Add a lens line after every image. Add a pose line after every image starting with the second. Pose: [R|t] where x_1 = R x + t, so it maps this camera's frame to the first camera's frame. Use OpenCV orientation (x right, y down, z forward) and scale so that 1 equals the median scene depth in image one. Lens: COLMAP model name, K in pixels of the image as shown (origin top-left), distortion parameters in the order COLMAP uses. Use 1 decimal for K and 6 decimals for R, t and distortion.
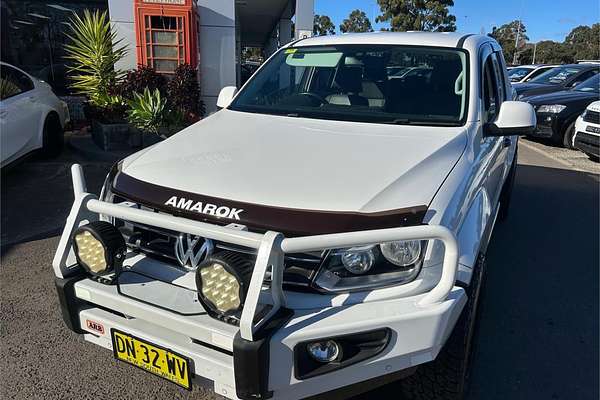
lens RADIAL K [[452.7, 0, 310.8], [0, 452.7, 198.6], [0, 0, 1]] dist [0.039438, -0.051361]
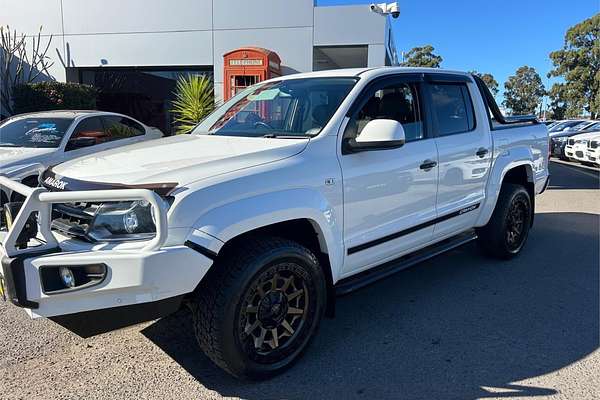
lens RADIAL K [[453.0, 0, 314.2], [0, 453.0, 199.2], [0, 0, 1]] dist [0.035908, -0.044184]
pose [[0.940437, 0.035136, -0.338146, 0.678945], [-0.077473, 0.990624, -0.112530, 0.112482], [0.331022, 0.132025, 0.934341, -0.042842]]
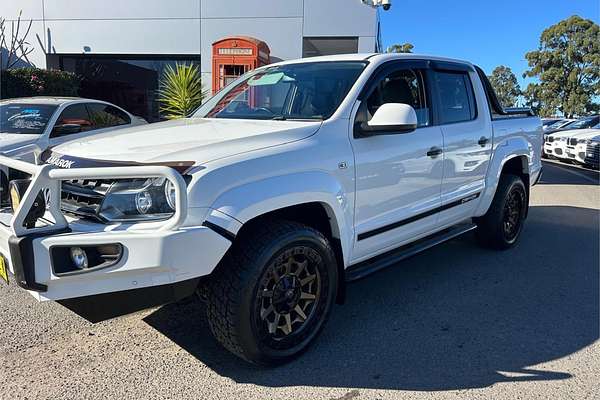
lens RADIAL K [[452.7, 0, 310.8], [0, 452.7, 198.6], [0, 0, 1]] dist [0.039438, -0.051361]
pose [[0.953446, 0.045180, -0.298160, 0.599041], [-0.081064, 0.990720, -0.109102, 0.144189], [0.290464, 0.128193, 0.948260, -0.043369]]
